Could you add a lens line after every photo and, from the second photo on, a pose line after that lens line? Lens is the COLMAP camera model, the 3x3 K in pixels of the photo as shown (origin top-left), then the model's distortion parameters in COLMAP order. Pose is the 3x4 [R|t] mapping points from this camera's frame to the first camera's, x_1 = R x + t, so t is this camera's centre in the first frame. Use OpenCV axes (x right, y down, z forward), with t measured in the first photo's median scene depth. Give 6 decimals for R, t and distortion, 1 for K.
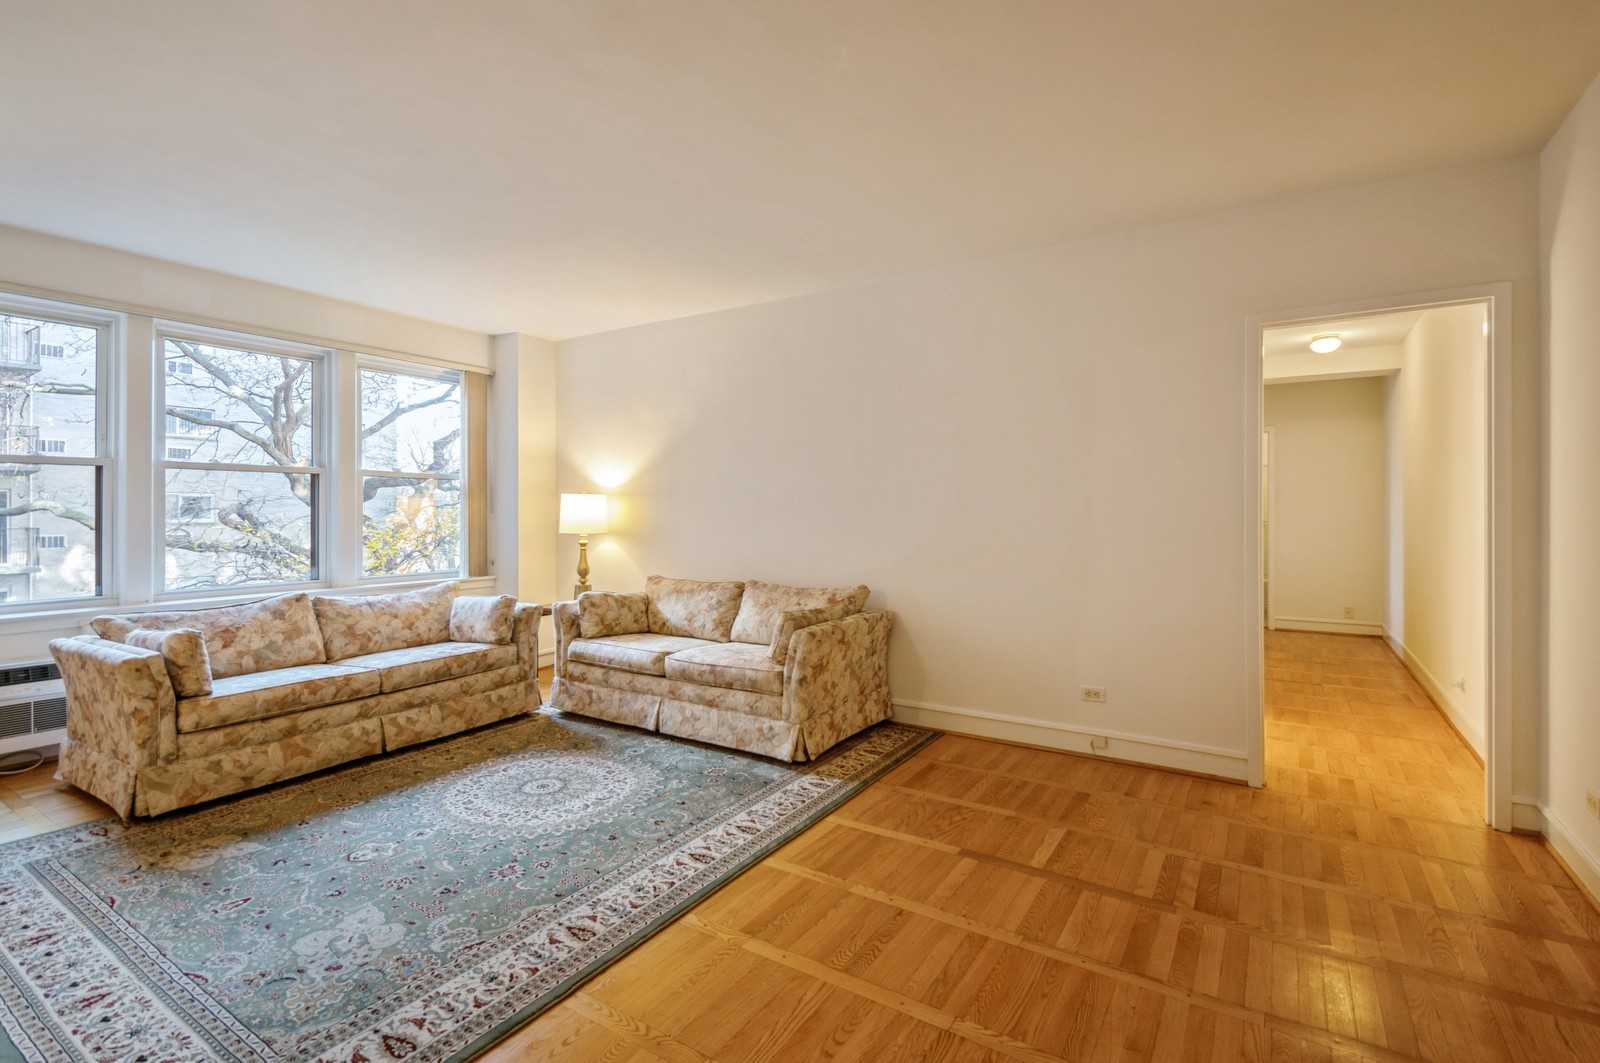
lens RADIAL K [[724.9, 0, 832.3], [0, 724.9, 519.7], [0, 0, 1]] dist [0.022134, -0.012582]
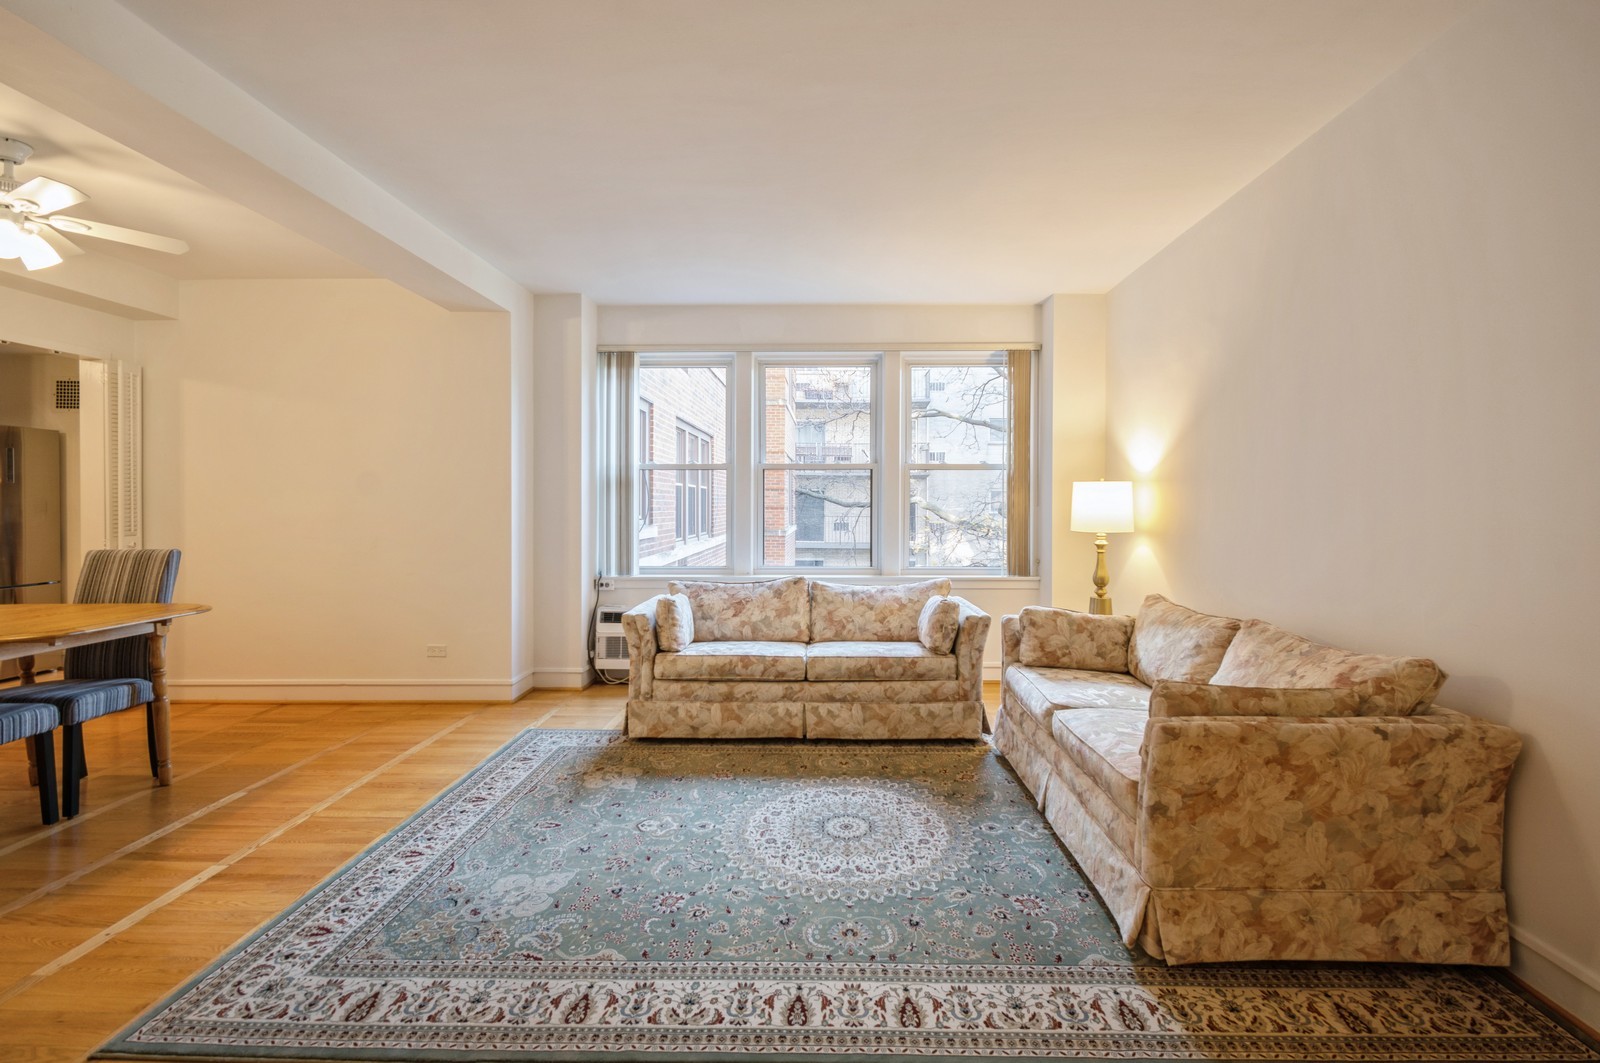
lens RADIAL K [[766.3, 0, 820.1], [0, 766.3, 520.9], [0, 0, 1]] dist [0.024207, -0.015303]
pose [[0.501598, 0.018849, -0.864896, 0.322463], [-0.011918, 0.999818, 0.014878, -0.002861], [0.865019, 0.002845, 0.501731, 0.475155]]
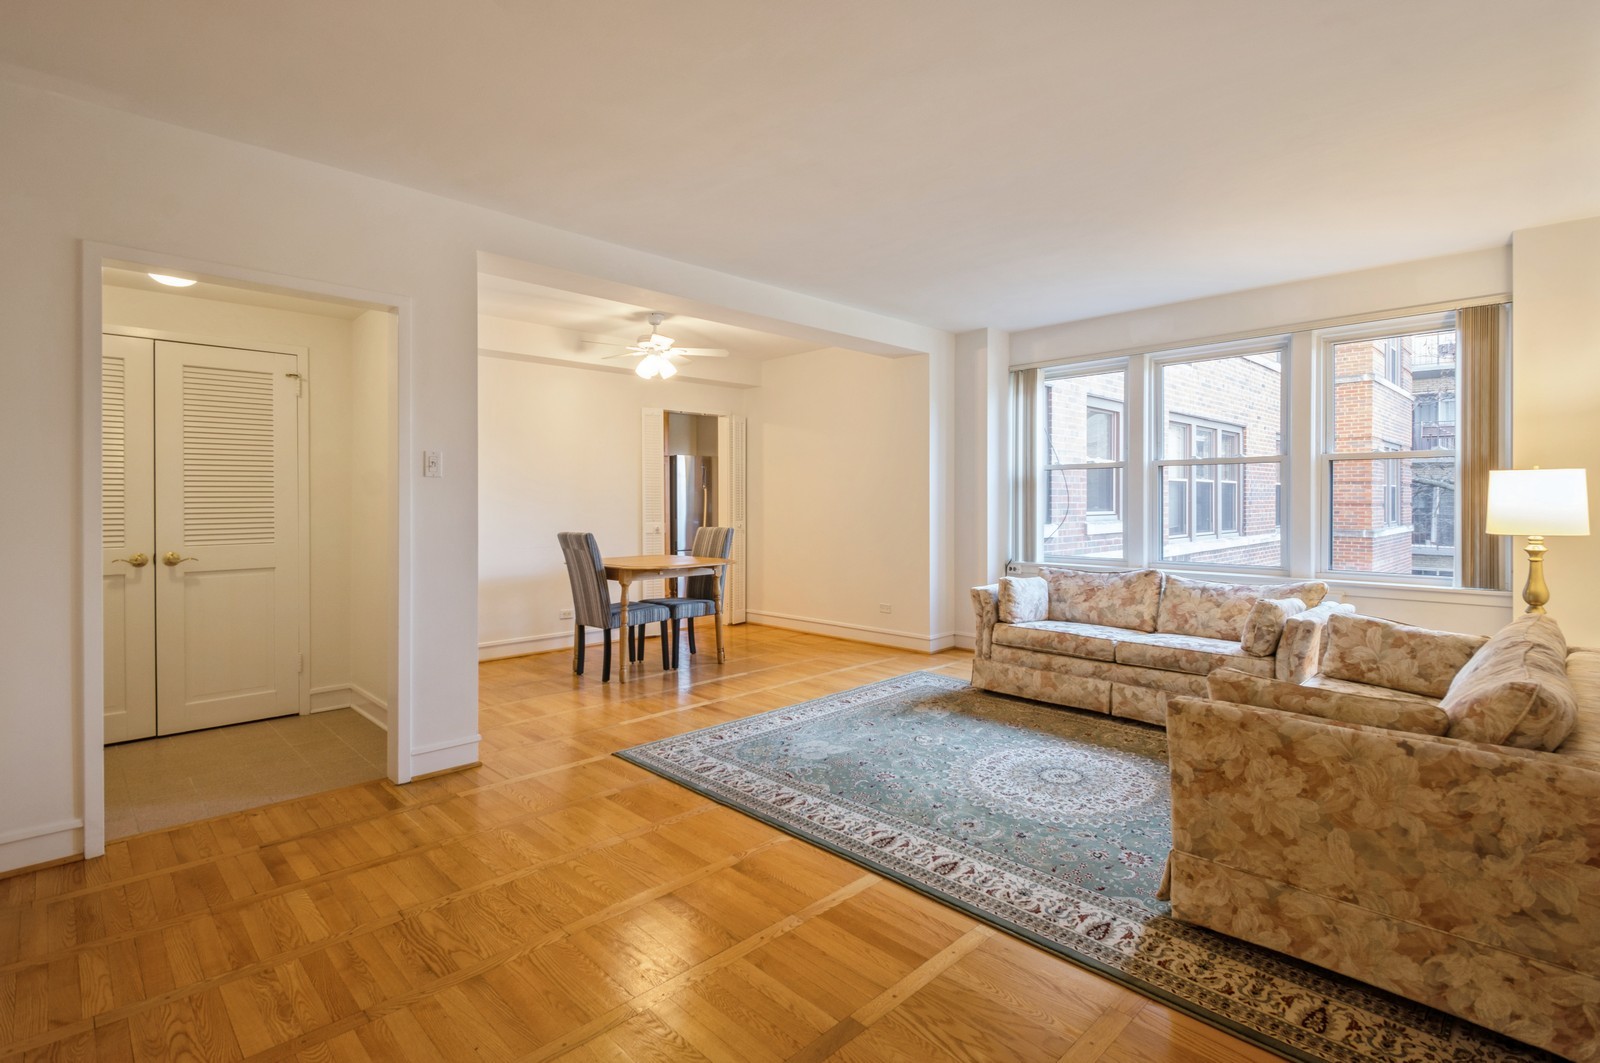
lens RADIAL K [[766.3, 0, 820.1], [0, 766.3, 520.9], [0, 0, 1]] dist [0.024207, -0.015303]
pose [[-0.238989, 0.025326, -0.970692, 0.626829], [-0.010408, 0.999536, 0.028641, -0.007166], [0.970966, 0.016948, -0.238615, 0.841053]]
